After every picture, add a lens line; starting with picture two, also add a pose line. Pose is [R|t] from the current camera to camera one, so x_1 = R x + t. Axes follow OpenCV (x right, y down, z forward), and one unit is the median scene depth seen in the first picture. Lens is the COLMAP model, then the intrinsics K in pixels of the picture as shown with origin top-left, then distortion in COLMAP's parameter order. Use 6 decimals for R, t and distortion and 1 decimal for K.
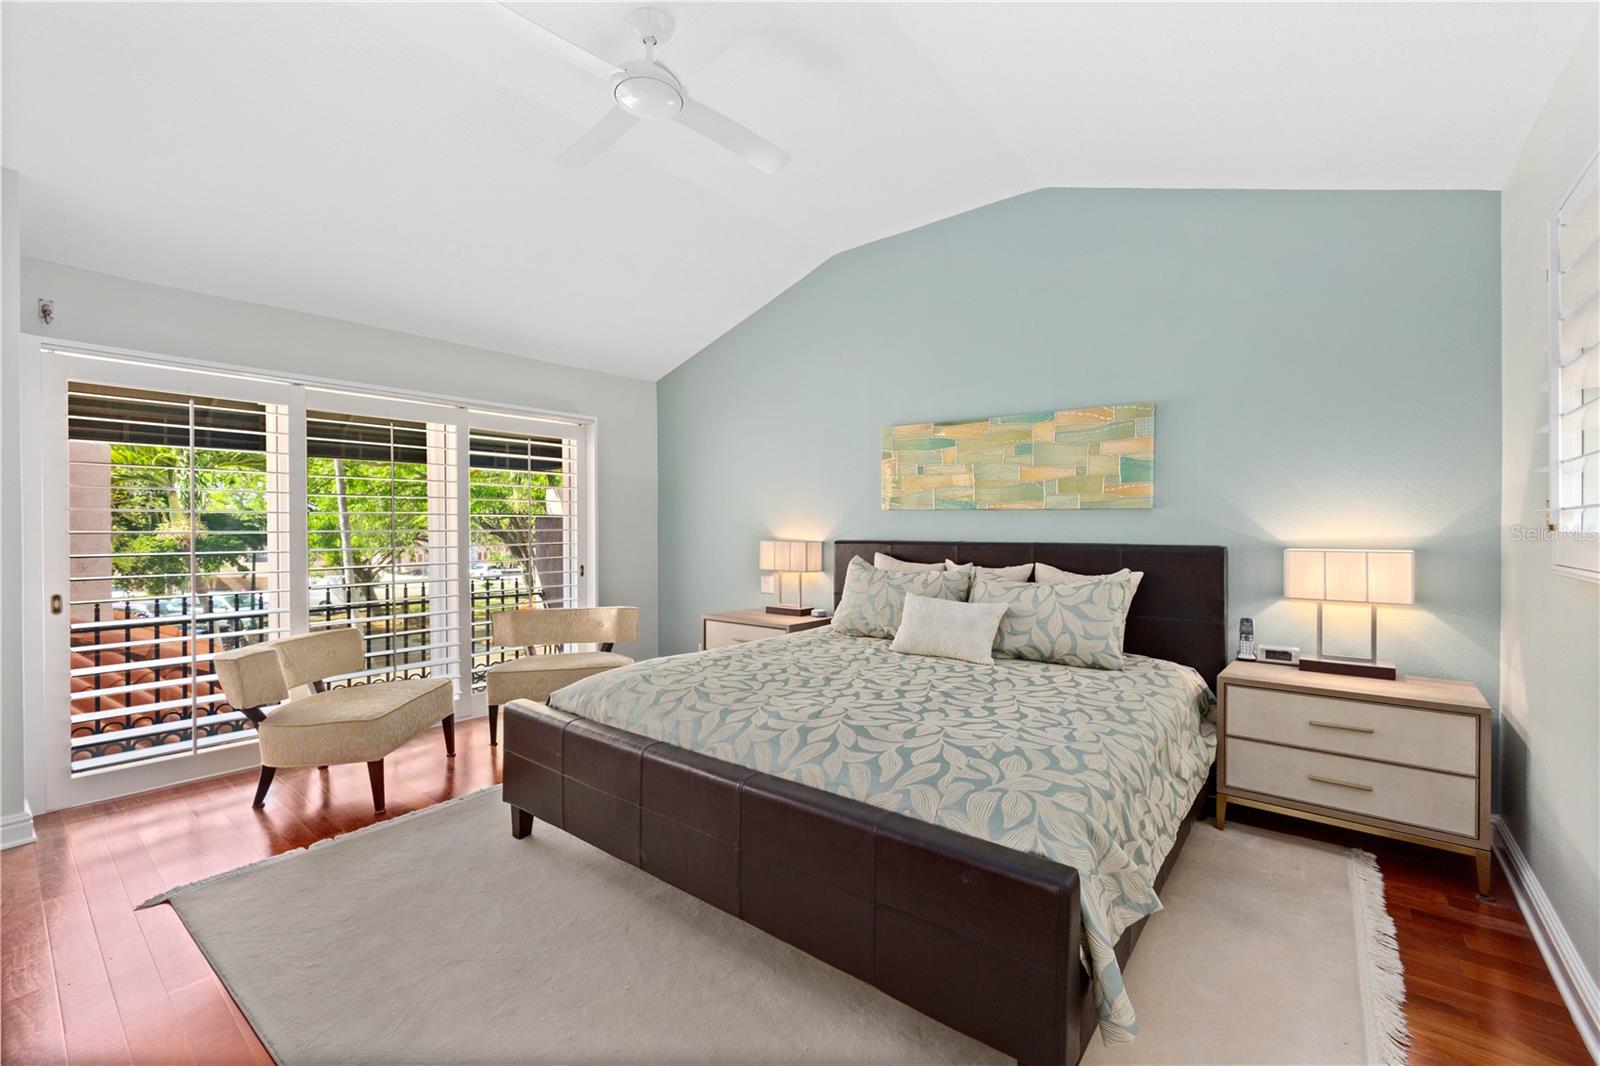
lens RADIAL K [[680.2, 0, 798.1], [0, 680.2, 524.5], [0, 0, 1]] dist [0.003262, -0.000051]
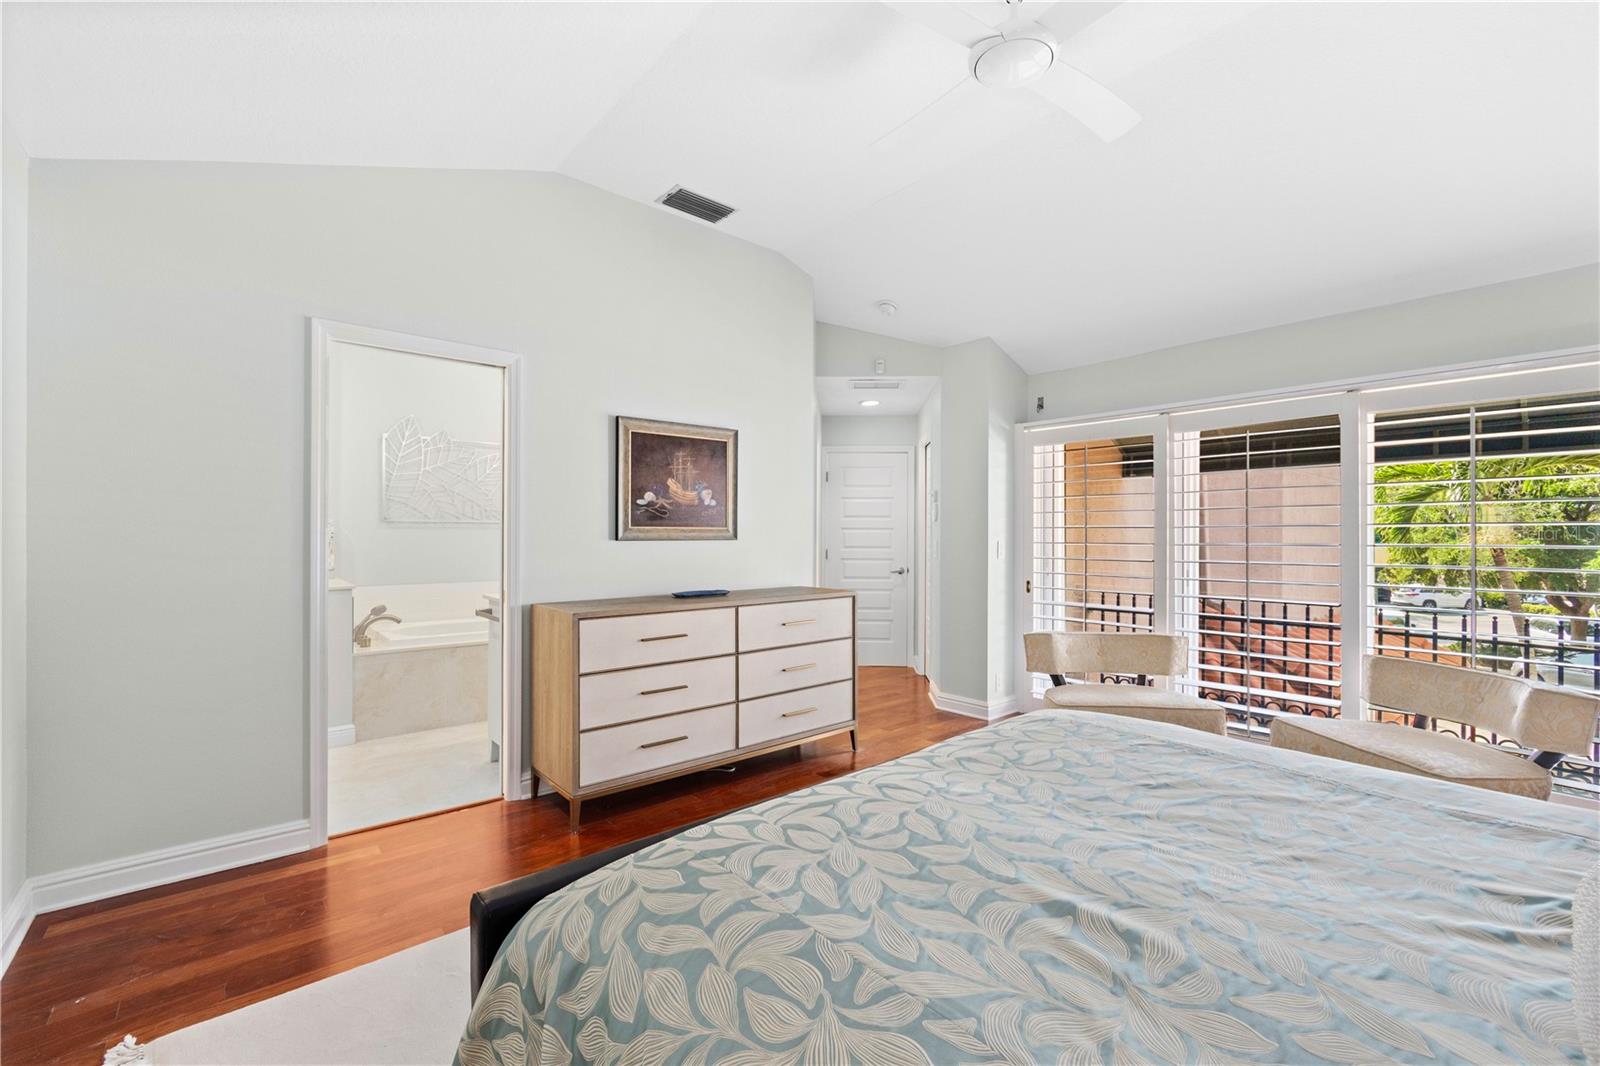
lens RADIAL K [[680.2, 0, 800.2], [0, 680.2, 539.3], [0, 0, 1]] dist [0.003262, -0.000051]
pose [[-0.177861, 0.008138, -0.984022, 0.504638], [0.000794, 0.999967, 0.008126, -0.007293], [0.984055, 0.000664, -0.177862, 0.642103]]
